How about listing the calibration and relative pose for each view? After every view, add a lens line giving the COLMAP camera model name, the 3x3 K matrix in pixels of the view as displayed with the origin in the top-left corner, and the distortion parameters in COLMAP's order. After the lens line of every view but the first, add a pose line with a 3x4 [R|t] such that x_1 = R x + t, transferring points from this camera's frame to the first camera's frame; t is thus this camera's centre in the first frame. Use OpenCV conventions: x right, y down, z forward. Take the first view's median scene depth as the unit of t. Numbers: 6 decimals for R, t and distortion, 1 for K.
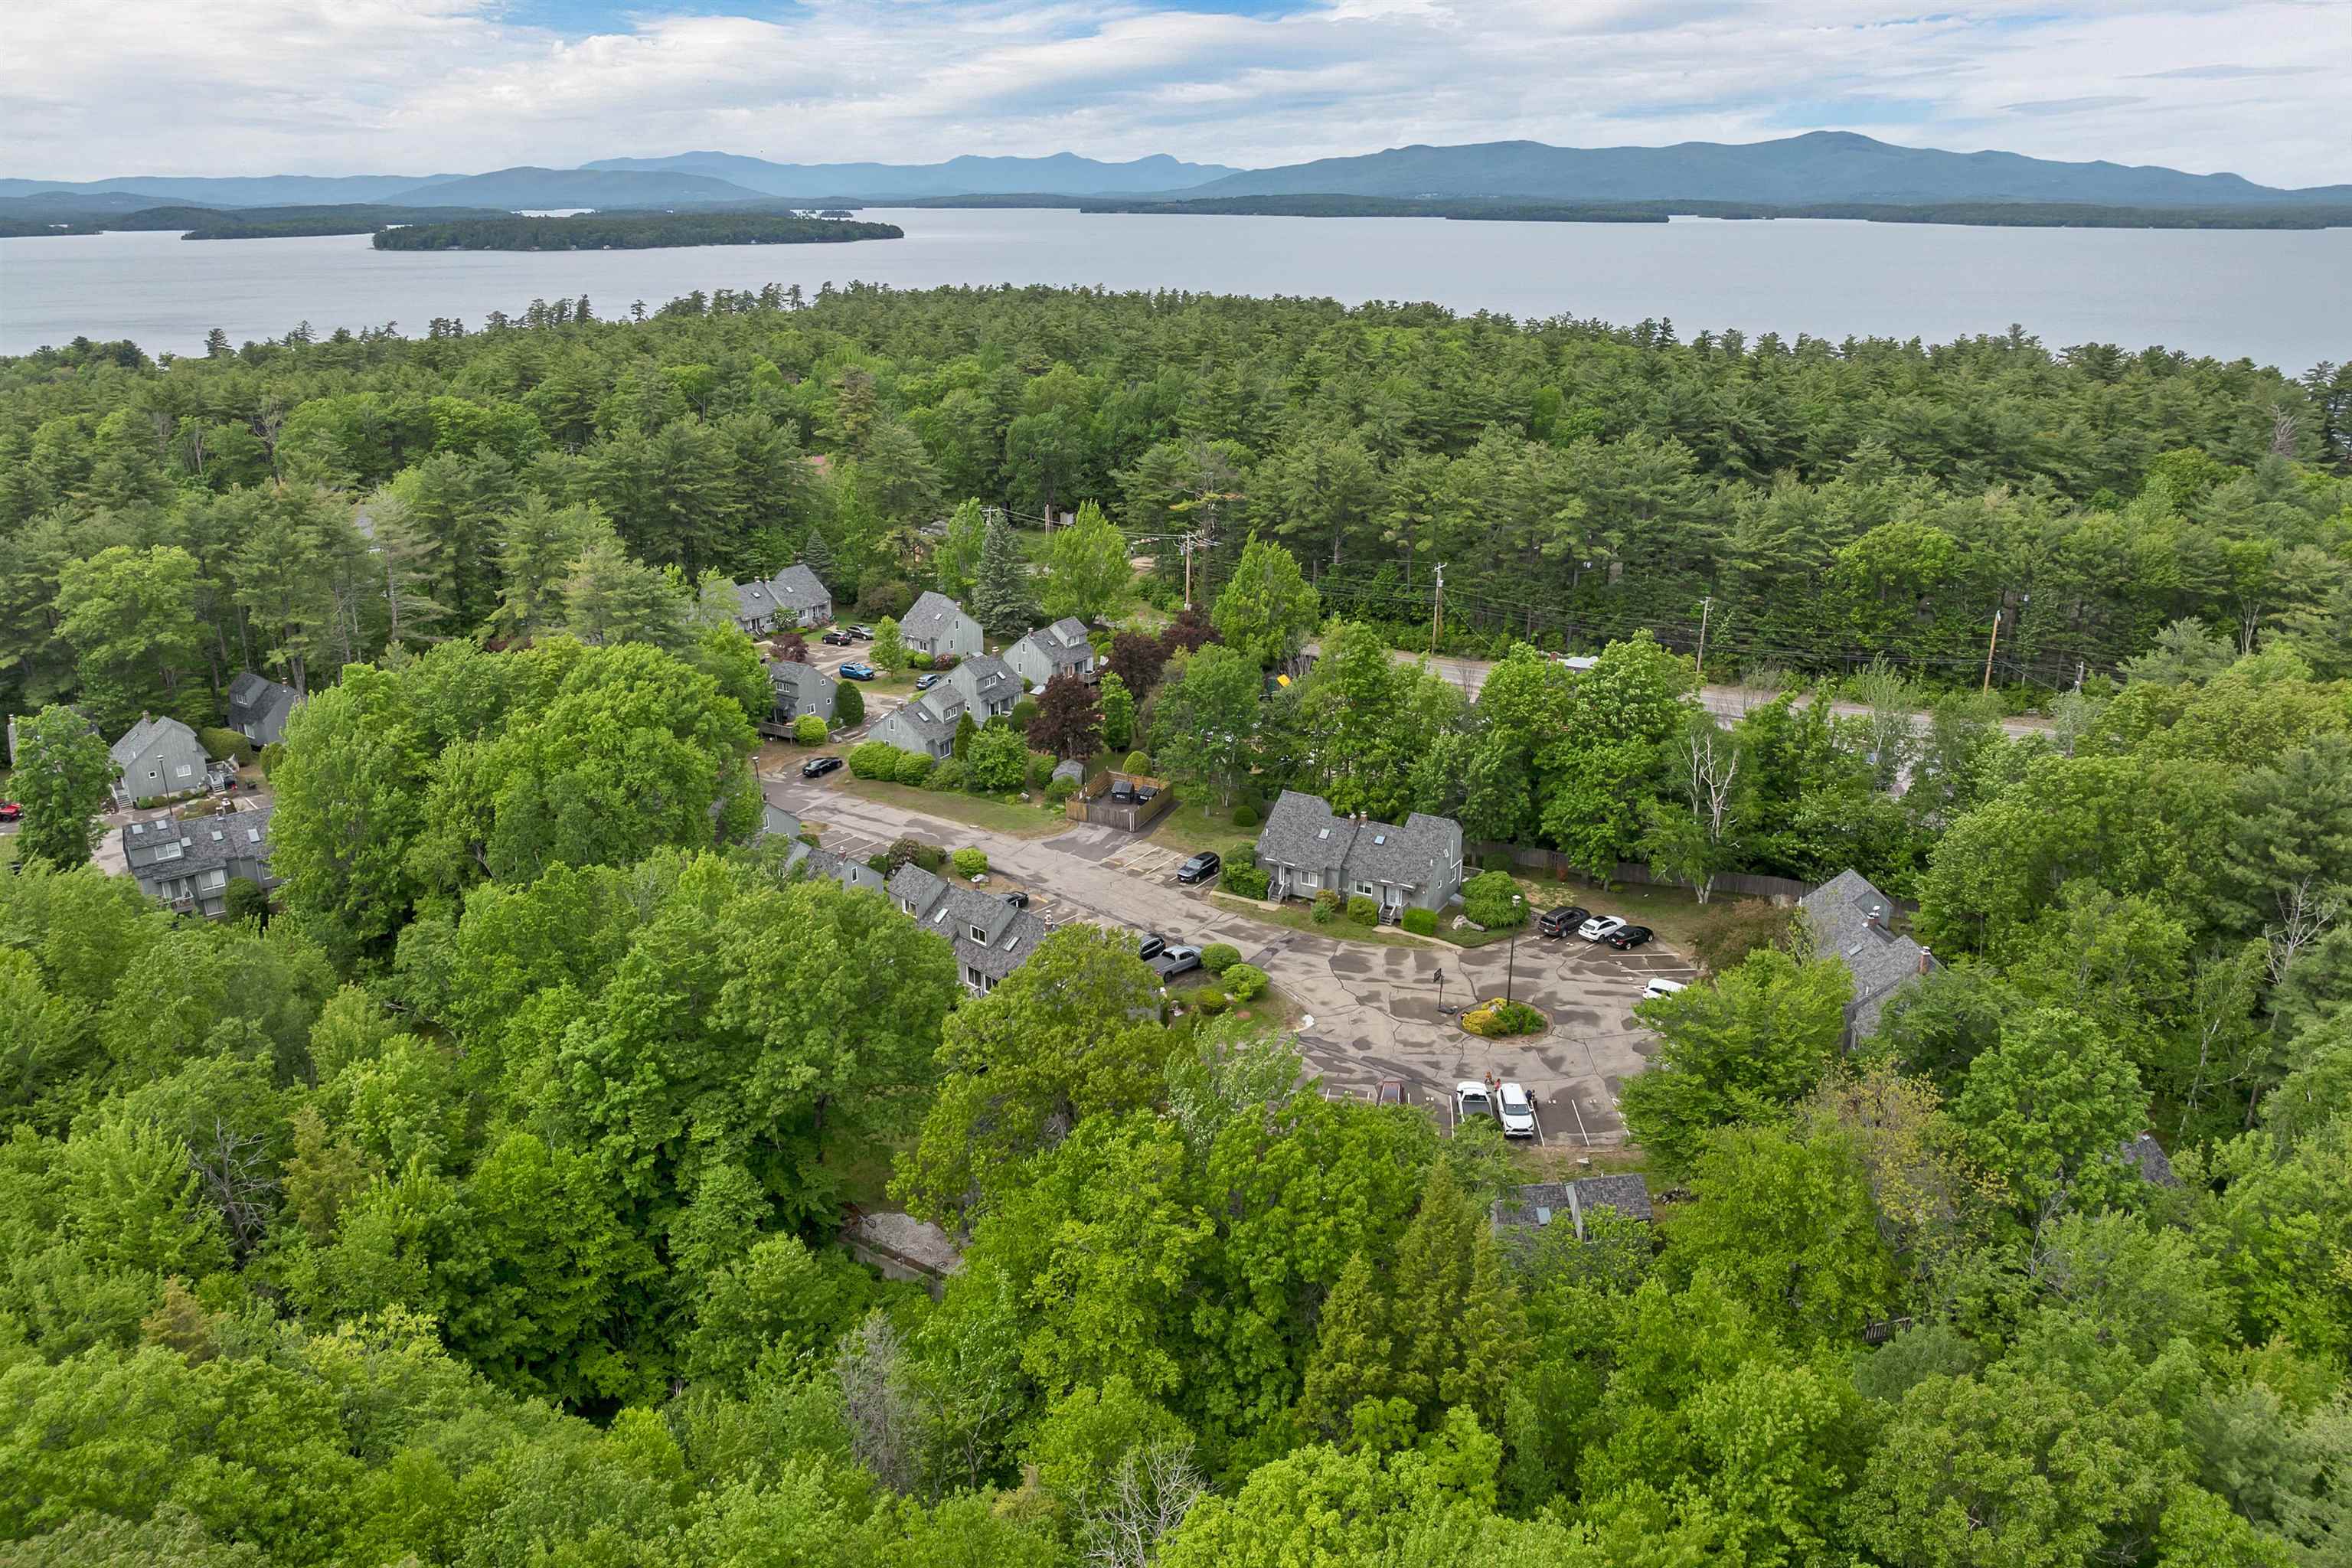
lens RADIAL K [[1688.0, 0, 1182.3], [0, 1688.0, 783.4], [0, 0, 1]] dist [-0.039348, 0.003027]
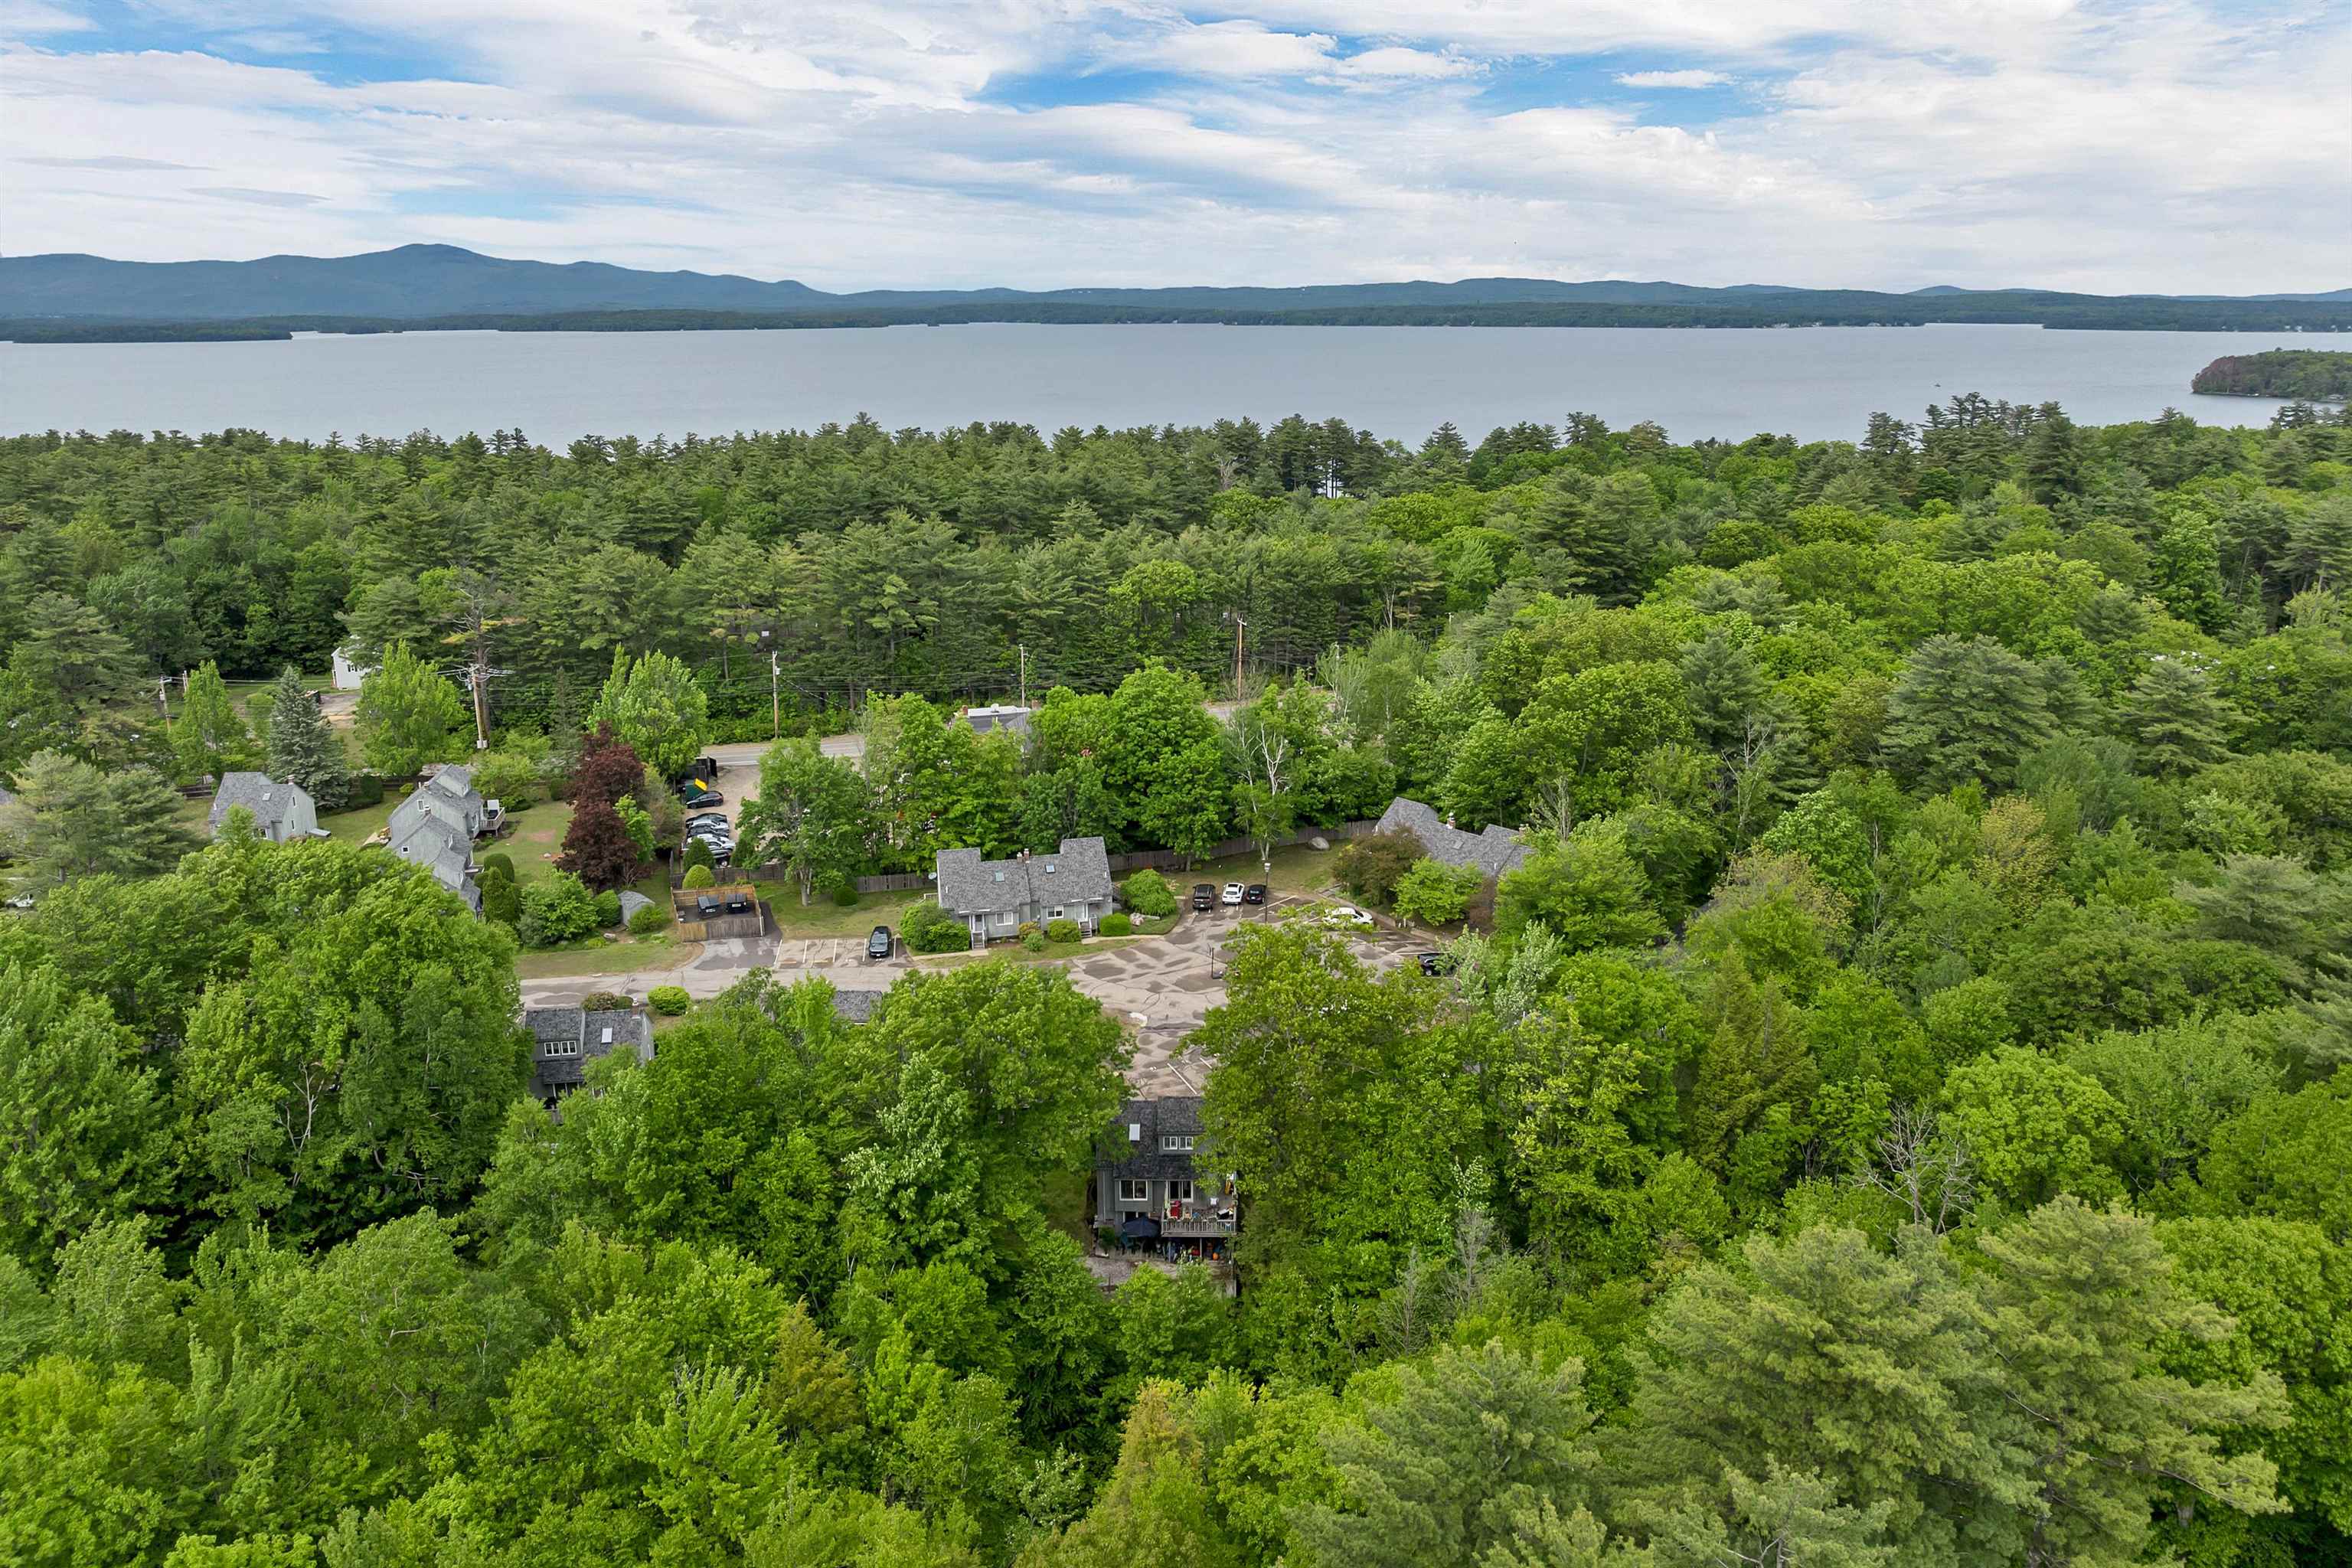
lens RADIAL K [[1689.9, 0, 1180.4], [0, 1689.9, 780.7], [0, 0, 1]] dist [-0.036391, 0.005175]
pose [[0.725578, -0.188796, 0.661735, -0.449727], [0.230056, 0.972848, 0.025306, -0.026154], [-0.648545, 0.133875, 0.749311, 0.074561]]
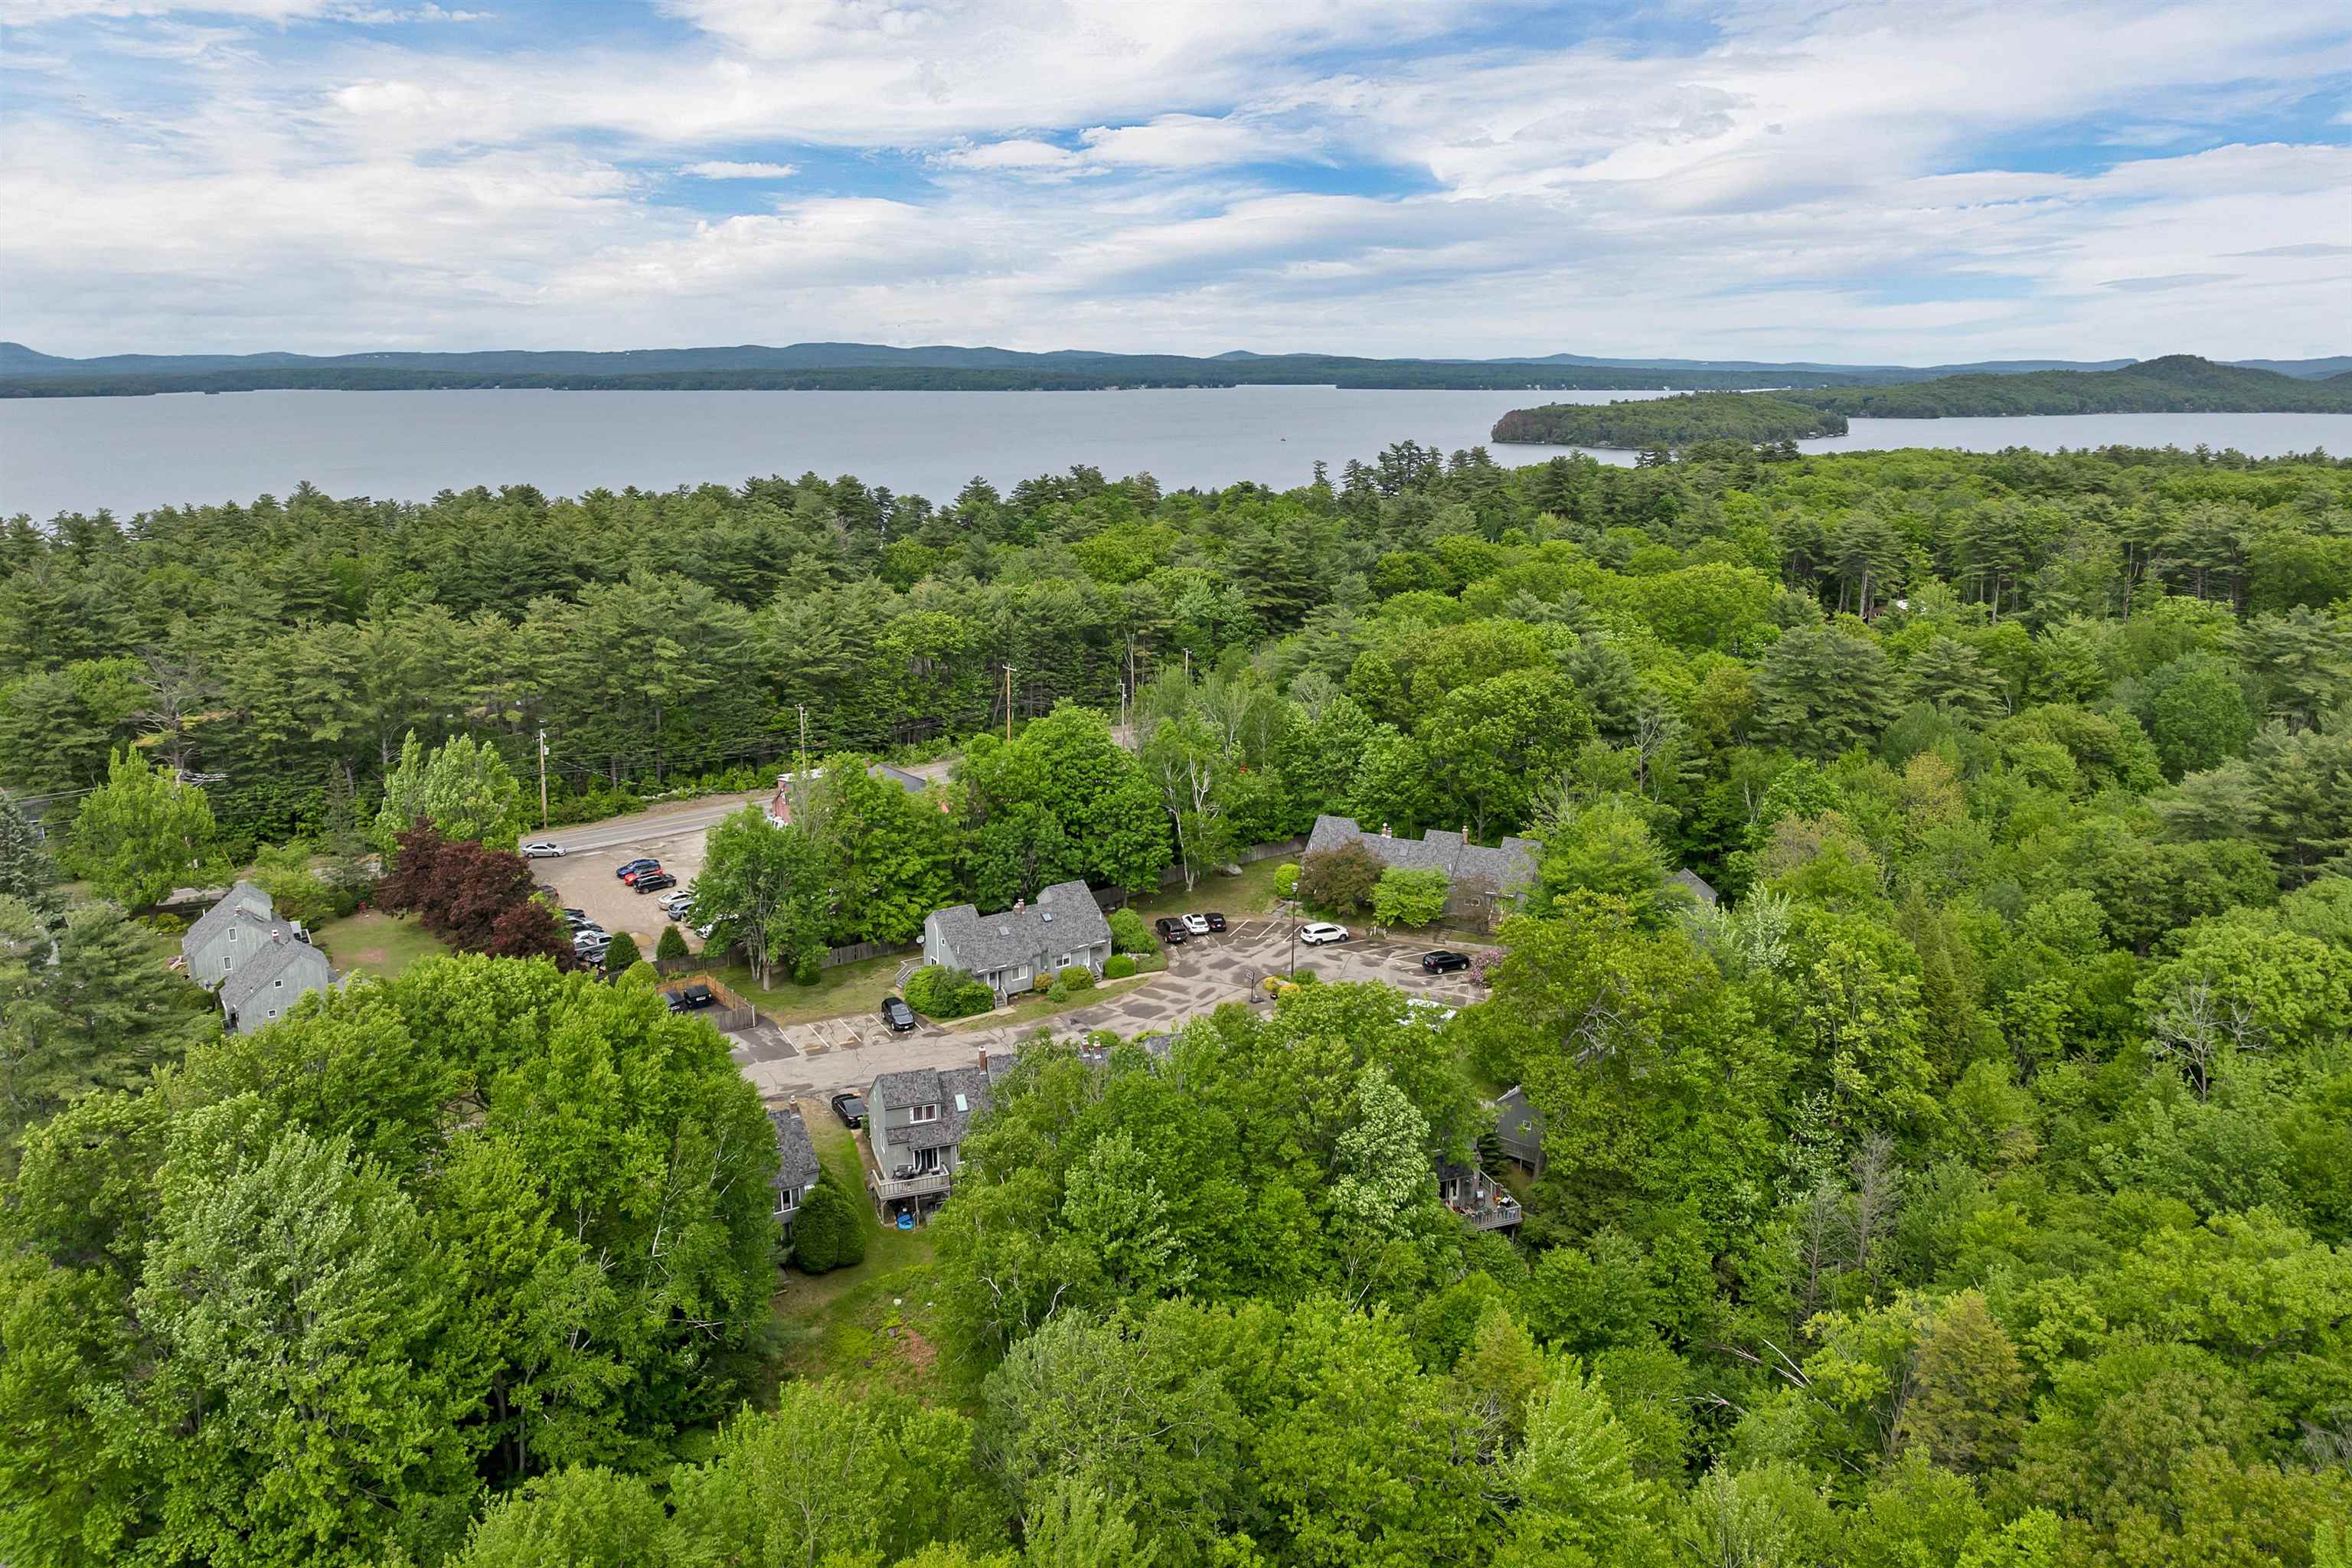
lens RADIAL K [[1689.9, 0, 1180.4], [0, 1689.9, 780.7], [0, 0, 1]] dist [-0.036391, 0.005175]
pose [[0.414863, -0.214310, 0.884285, -0.642737], [0.298613, 0.950105, 0.090167, -0.099626], [-0.859488, 0.226652, 0.458160, 0.330003]]
